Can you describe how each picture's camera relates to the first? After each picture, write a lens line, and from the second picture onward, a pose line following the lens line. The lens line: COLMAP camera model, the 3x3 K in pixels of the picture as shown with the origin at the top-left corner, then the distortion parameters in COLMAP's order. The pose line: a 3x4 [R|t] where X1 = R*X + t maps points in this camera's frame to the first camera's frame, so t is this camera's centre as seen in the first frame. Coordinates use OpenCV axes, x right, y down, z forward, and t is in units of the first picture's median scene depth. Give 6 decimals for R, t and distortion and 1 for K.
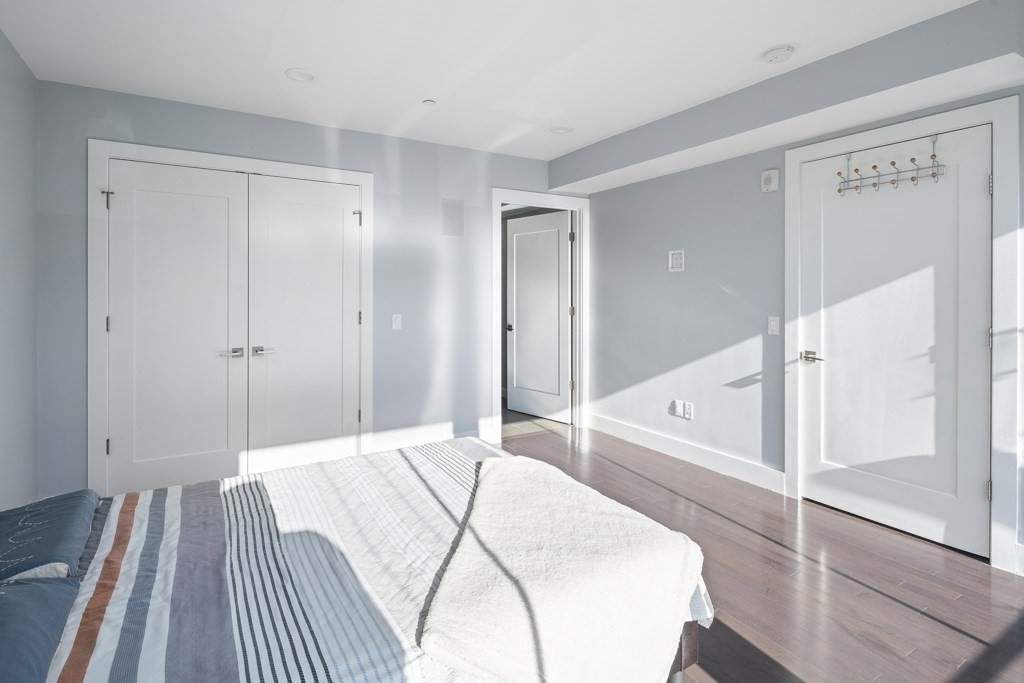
lens RADIAL K [[508.4, 0, 505.3], [0, 508.4, 303.2], [0, 0, 1]] dist [-0.001586, -0.000464]
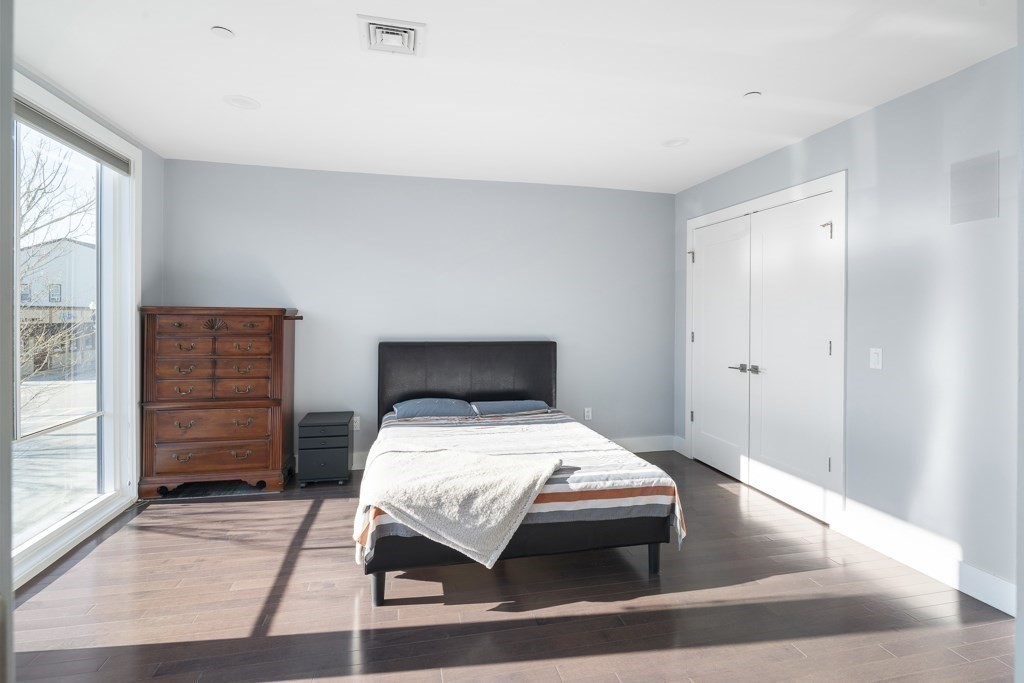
lens RADIAL K [[495.4, 0, 506.9], [0, 495.4, 314.2], [0, 0, 1]] dist [-0.005016, -0.001055]
pose [[-0.325428, -0.002595, -0.945563, 0.727788], [-0.027893, 0.999587, 0.006857, -0.020059], [0.945155, 0.028606, -0.325366, 0.843654]]
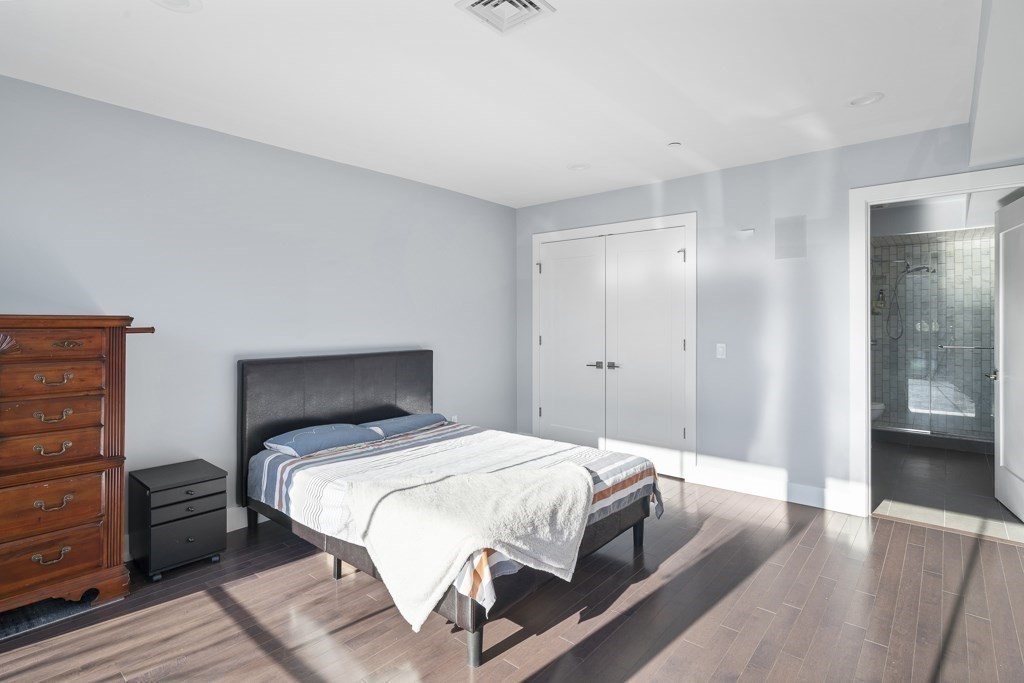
lens RADIAL K [[508.7, 0, 507.3], [0, 508.7, 318.6], [0, 0, 1]] dist [-0.001766, -0.001560]
pose [[0.301770, -0.003999, -0.953372, 0.721032], [-0.019286, 0.999761, -0.010299, -0.011073], [0.953186, 0.021495, 0.301620, 0.333073]]
